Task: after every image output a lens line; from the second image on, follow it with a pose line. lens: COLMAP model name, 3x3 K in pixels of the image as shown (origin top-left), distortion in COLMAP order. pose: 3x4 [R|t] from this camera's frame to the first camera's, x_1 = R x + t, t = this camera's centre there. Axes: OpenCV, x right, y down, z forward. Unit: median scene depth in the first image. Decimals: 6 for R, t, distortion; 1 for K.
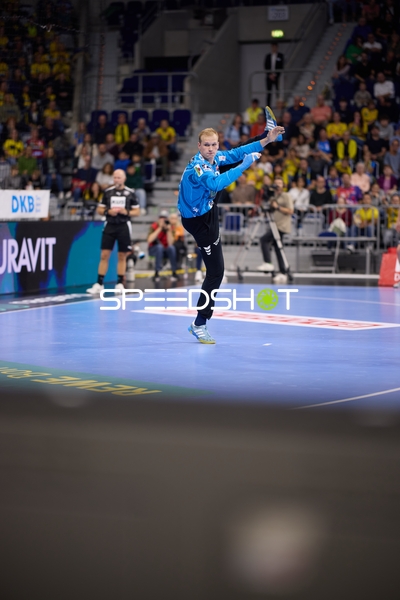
lens RADIAL K [[2269.1, 0, 198.6], [0, 2269.1, 296.8], [0, 0, 1]] dist [0.334520, 0.000000]
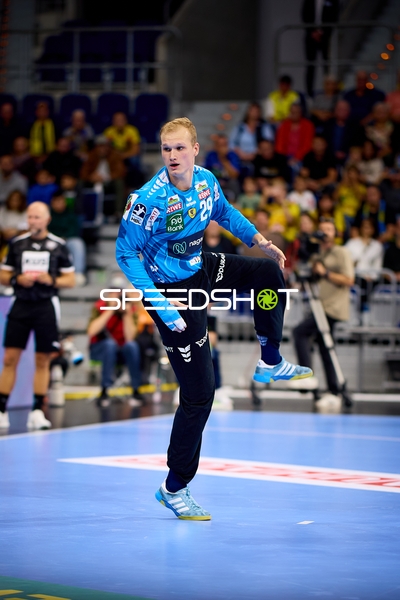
lens RADIAL K [[2269.1, 0, 204.1], [0, 2269.1, 300.6], [0, 0, 1]] dist [0.334520, 0.000000]
pose [[0.999788, 0.007420, -0.019216, 0.016244], [-0.008416, 0.998597, -0.052285, -0.003848], [0.018801, 0.052435, 0.998447, 0.452371]]
